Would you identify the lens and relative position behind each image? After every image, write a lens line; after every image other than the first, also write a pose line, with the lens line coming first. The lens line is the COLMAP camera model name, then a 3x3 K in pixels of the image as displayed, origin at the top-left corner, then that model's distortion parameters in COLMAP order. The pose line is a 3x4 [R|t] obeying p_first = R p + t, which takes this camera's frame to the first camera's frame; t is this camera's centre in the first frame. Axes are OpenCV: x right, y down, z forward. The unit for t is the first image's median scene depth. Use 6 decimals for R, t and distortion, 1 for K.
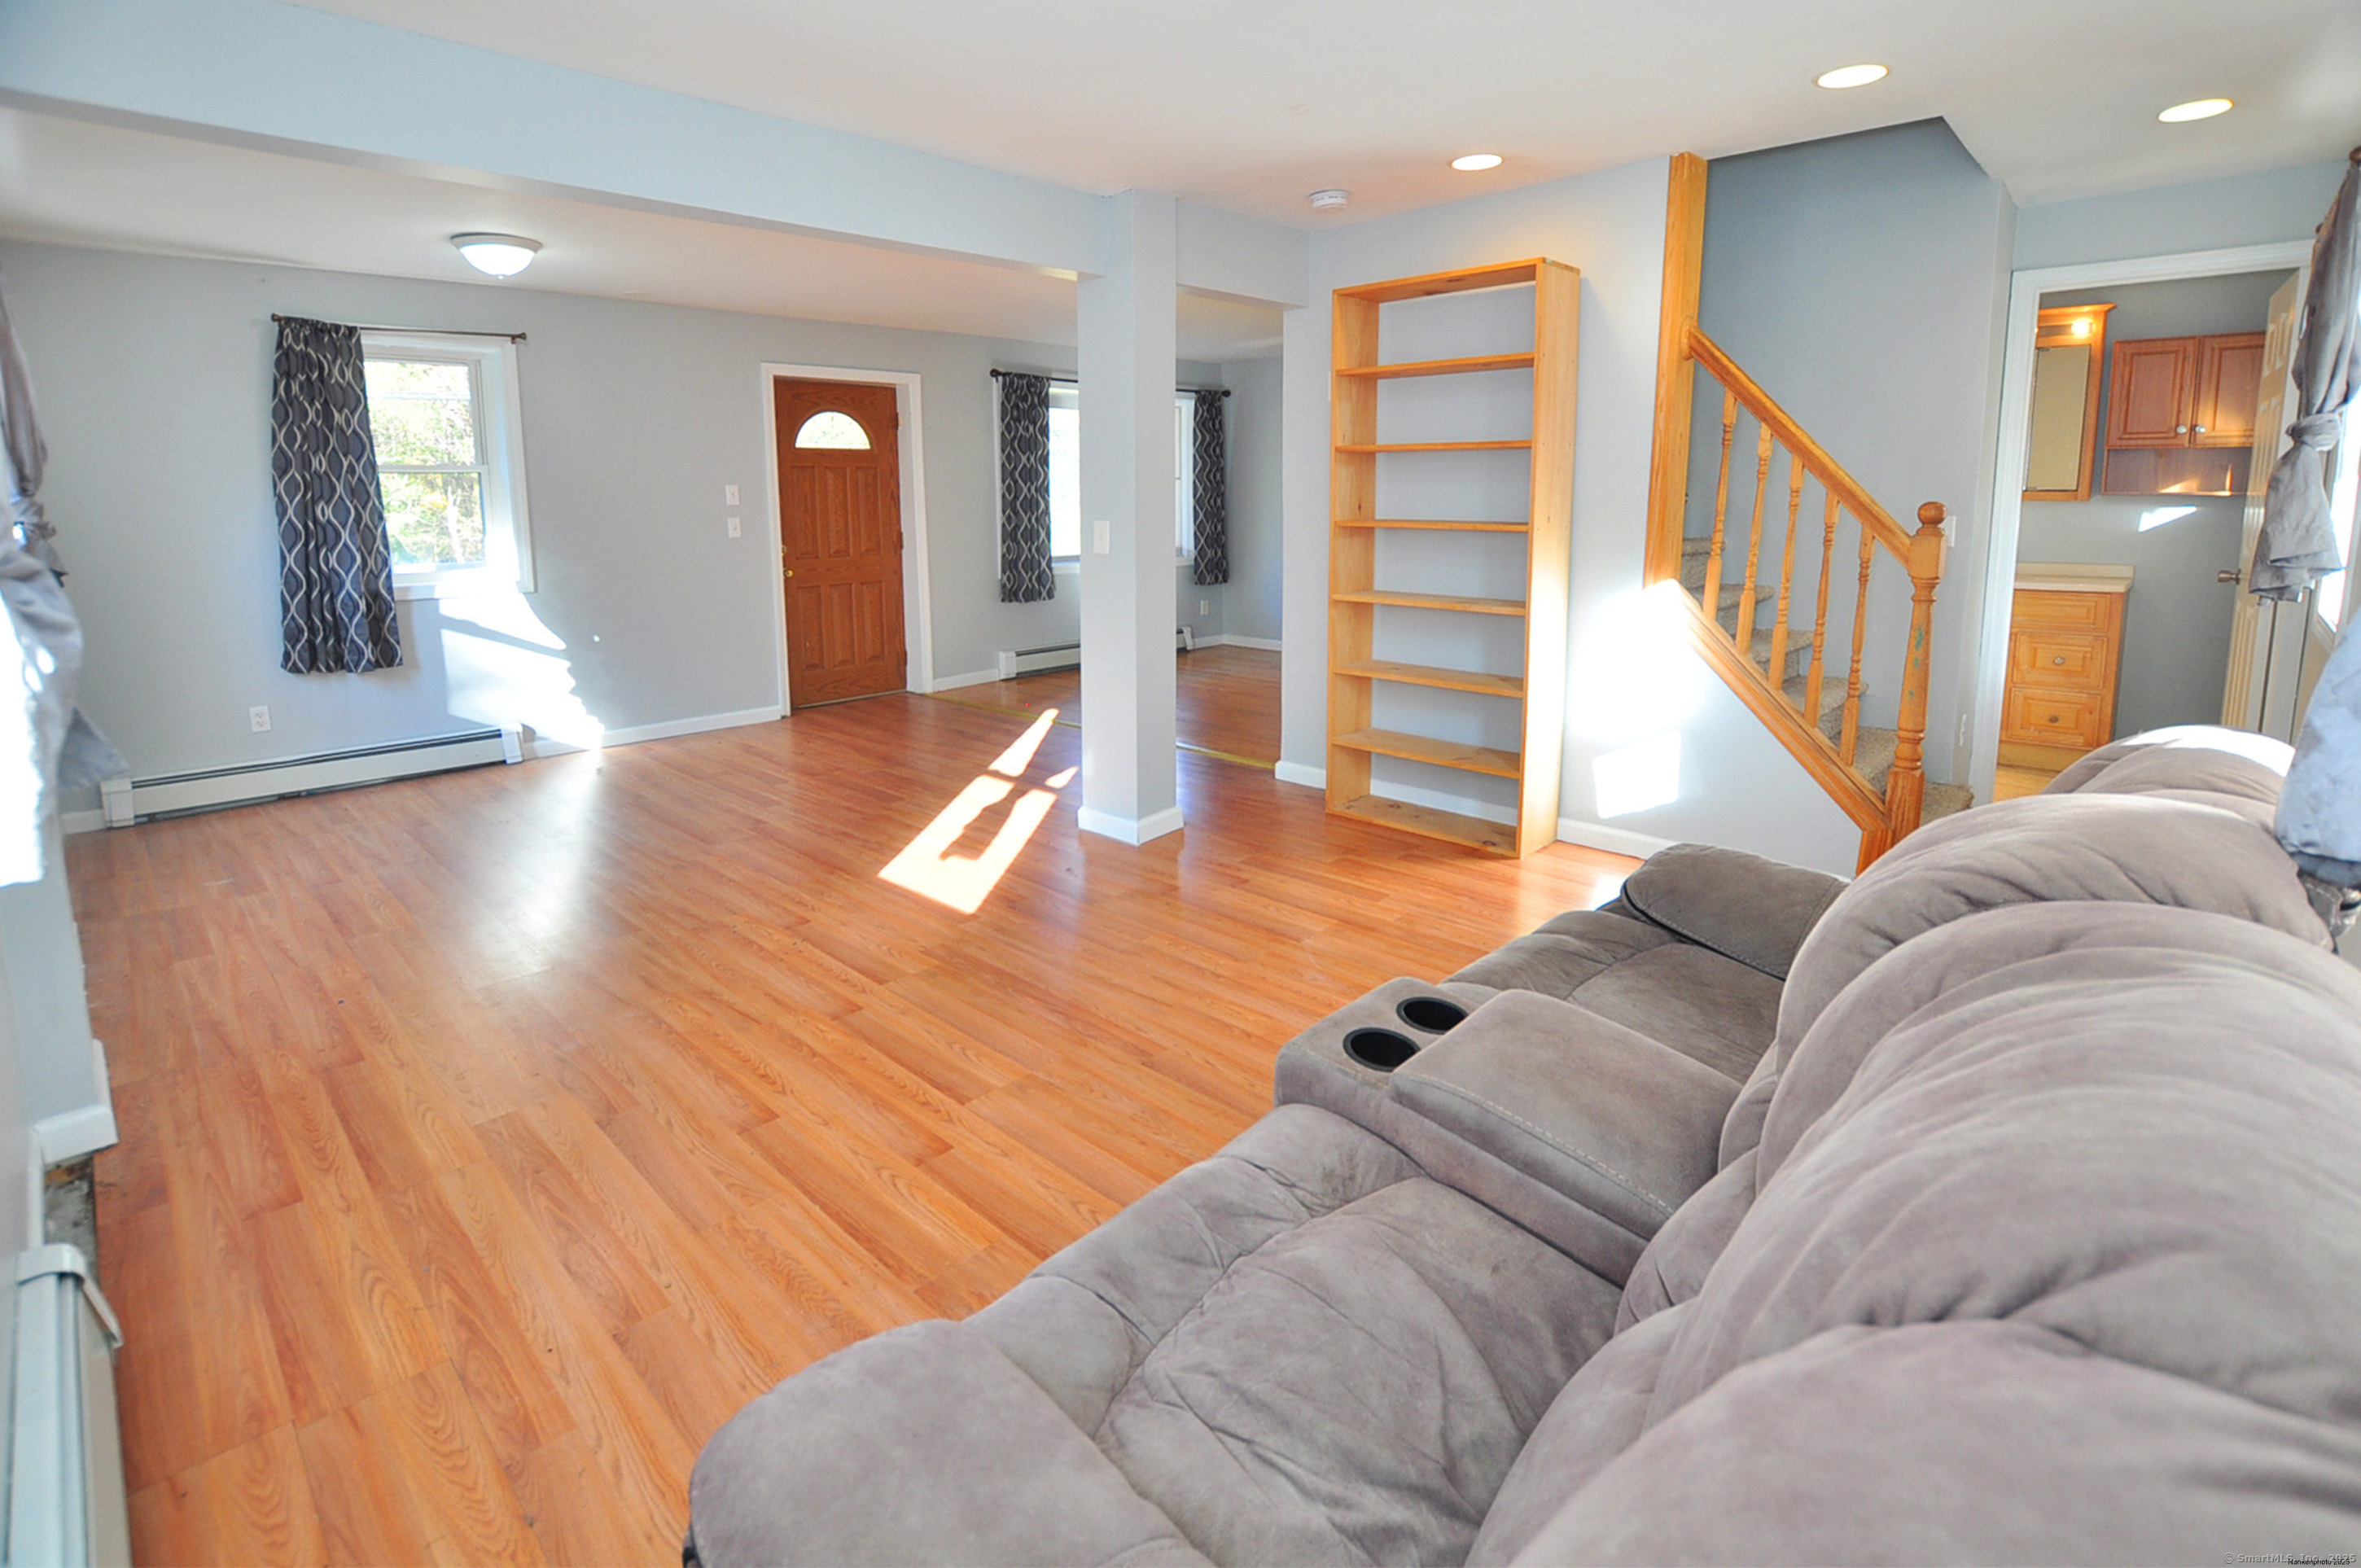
lens RADIAL K [[1064.7, 0, 1090.1], [0, 1064.7, 648.2], [0, 0, 1]] dist [0.019927, -0.016631]
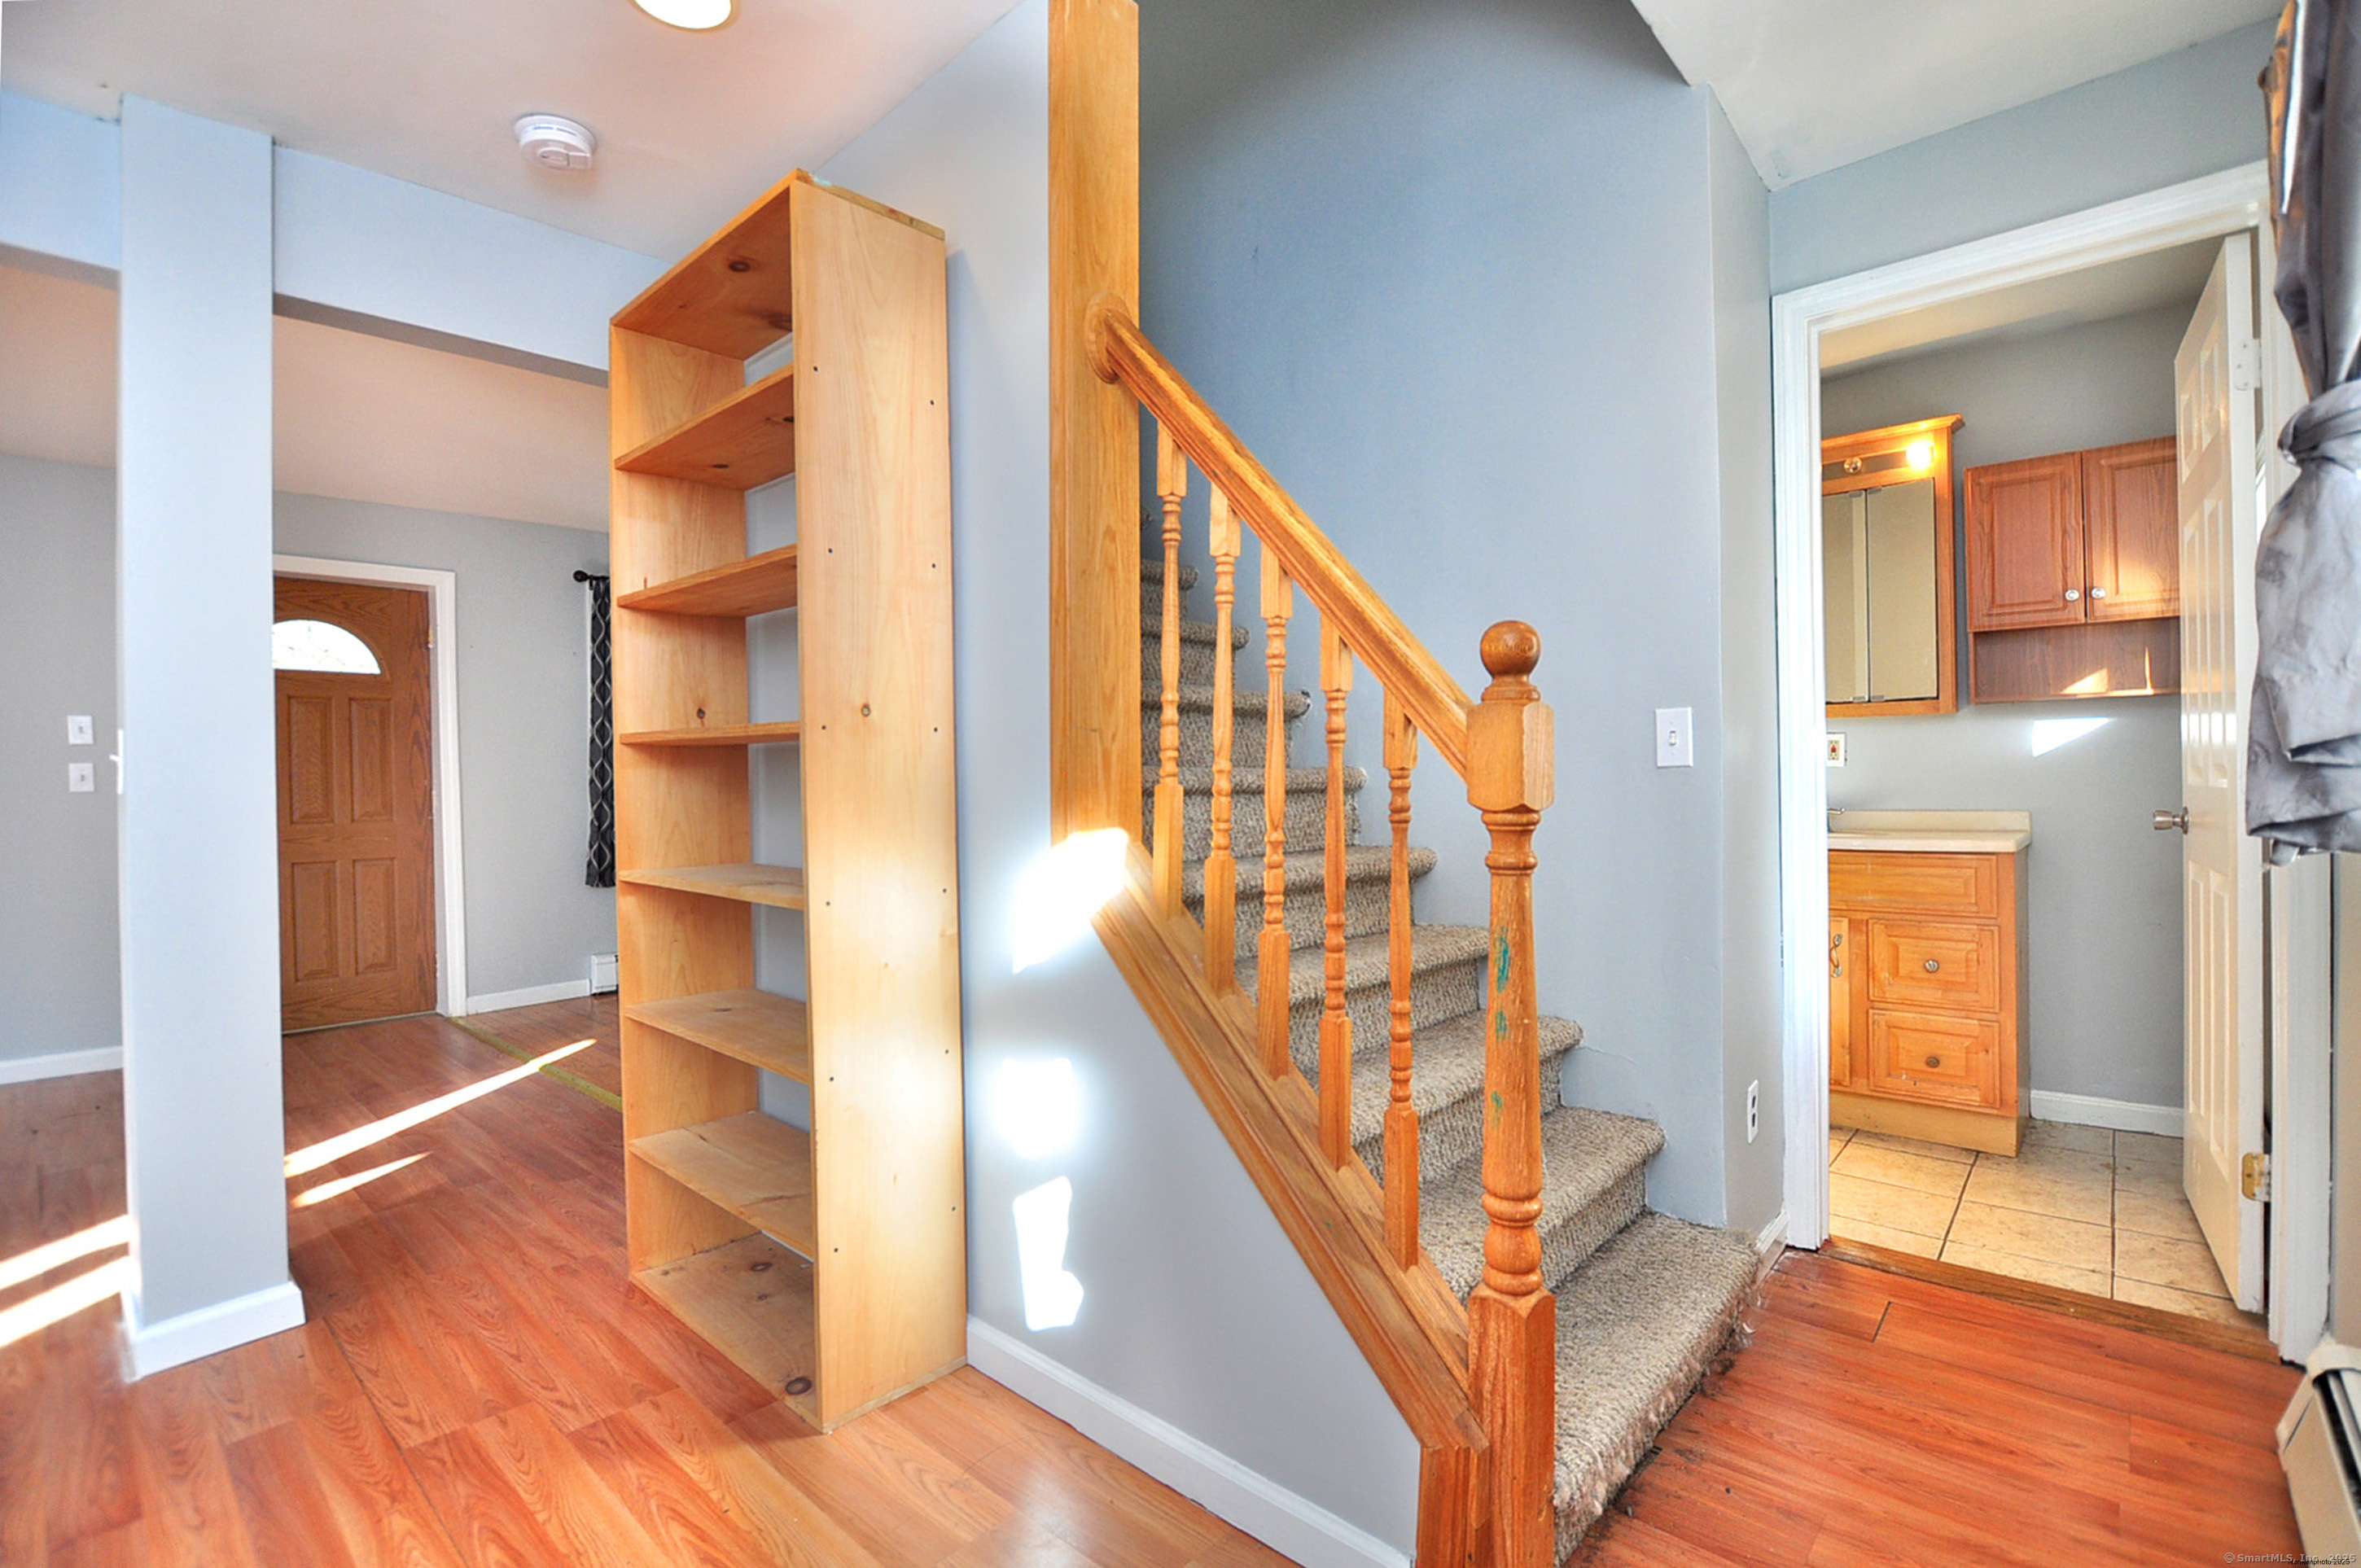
lens RADIAL K [[1044.3, 0, 1198.3], [0, 1044.3, 797.2], [0, 0, 1]] dist [-0.030795, 0.000139]
pose [[0.997706, -0.004624, 0.067533, 0.457114], [0.012999, 0.992185, -0.124095, -0.016666], [-0.066431, 0.124689, 0.989970, 0.442926]]
